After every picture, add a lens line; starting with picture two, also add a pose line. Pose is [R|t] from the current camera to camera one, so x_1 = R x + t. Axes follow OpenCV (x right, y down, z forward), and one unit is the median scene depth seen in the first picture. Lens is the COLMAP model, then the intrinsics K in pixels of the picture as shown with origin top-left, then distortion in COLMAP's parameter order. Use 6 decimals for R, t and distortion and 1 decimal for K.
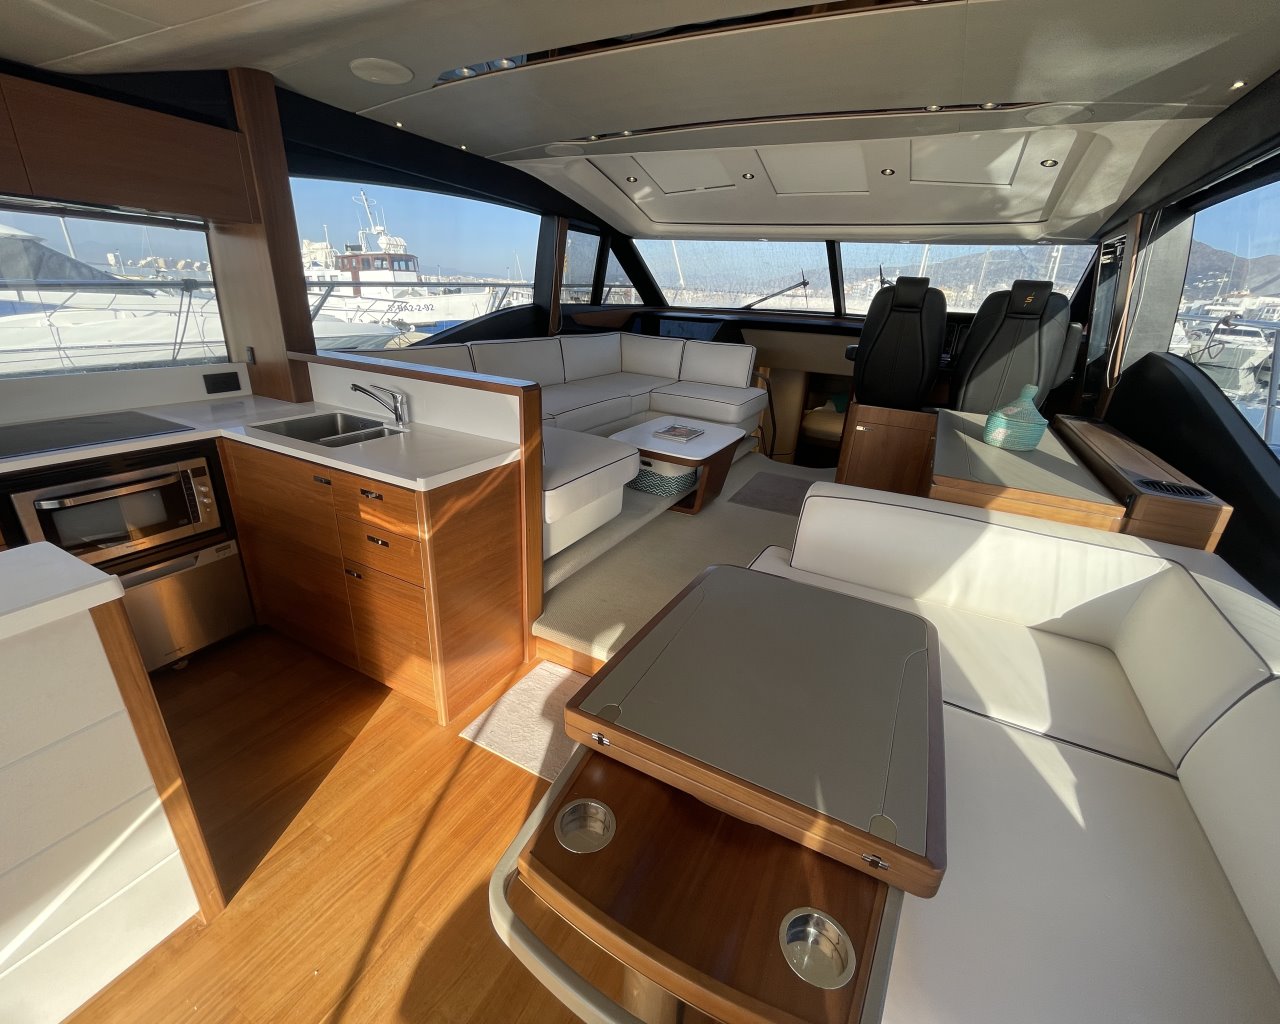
lens RADIAL K [[551.7, 0, 638.8], [0, 551.7, 515.5], [0, 0, 1]] dist [-0.006033, 0.002018]
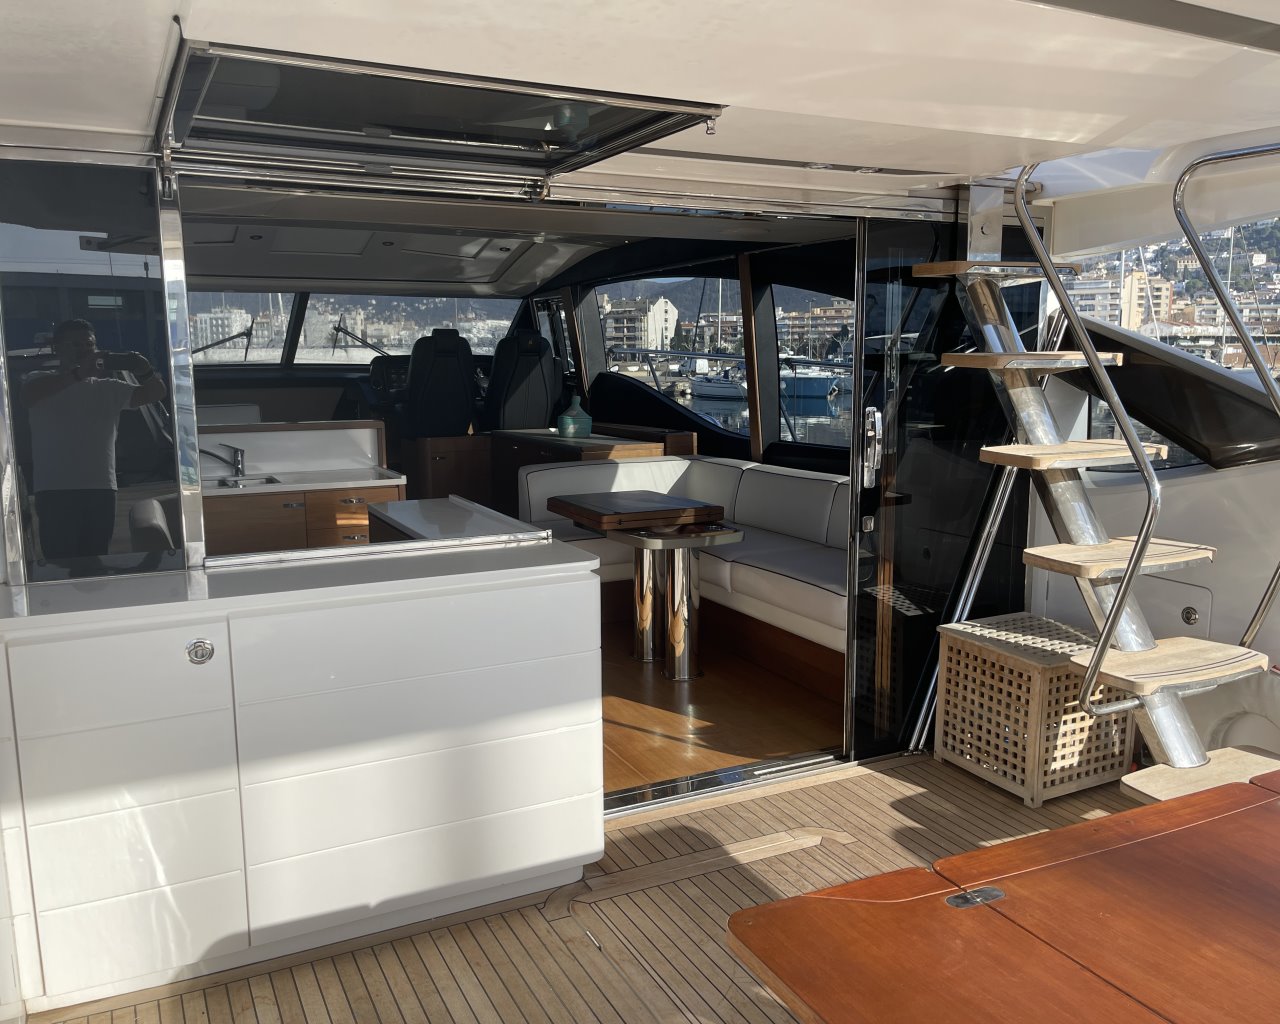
lens RADIAL K [[1052.6, 0, 633.2], [0, 1052.6, 522.7], [0, 0, 1]] dist [0.039323, -0.030730]
pose [[0.582578, -0.178607, 0.792907, -1.643064], [0.333700, 0.942103, -0.032967, 0.256694], [-0.741112, 0.283799, 0.608450, -0.836247]]
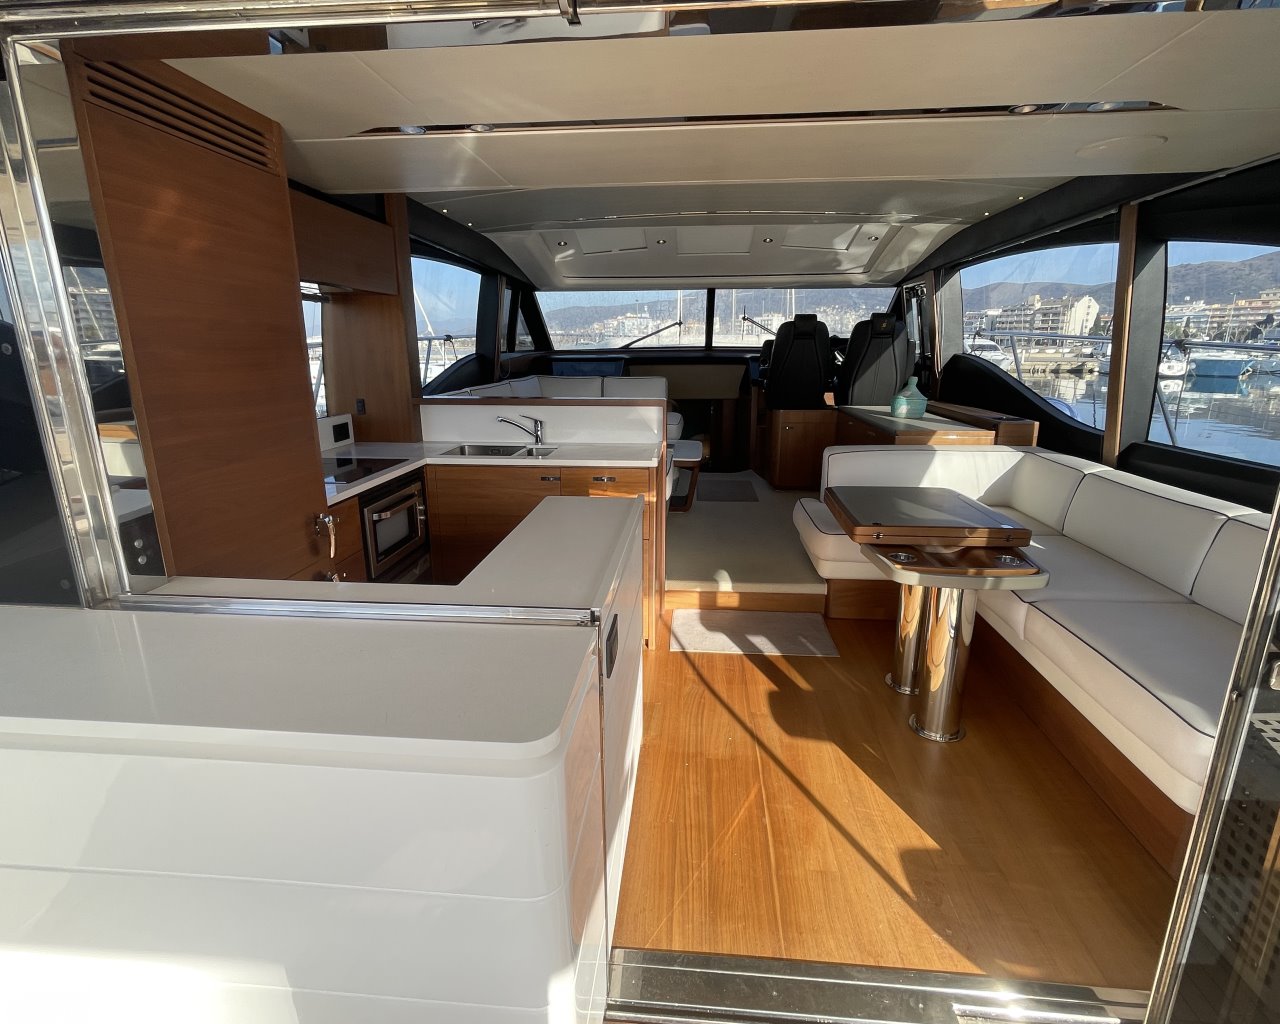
lens RADIAL K [[654.5, 0, 638.7], [0, 654.5, 516.8], [0, 0, 1]] dist [-0.007766, 0.004884]
pose [[0.921082, -0.153276, 0.357931, -0.765356], [0.193705, 0.977813, -0.079746, 0.156382], [-0.337767, 0.142786, 0.930336, -0.431837]]
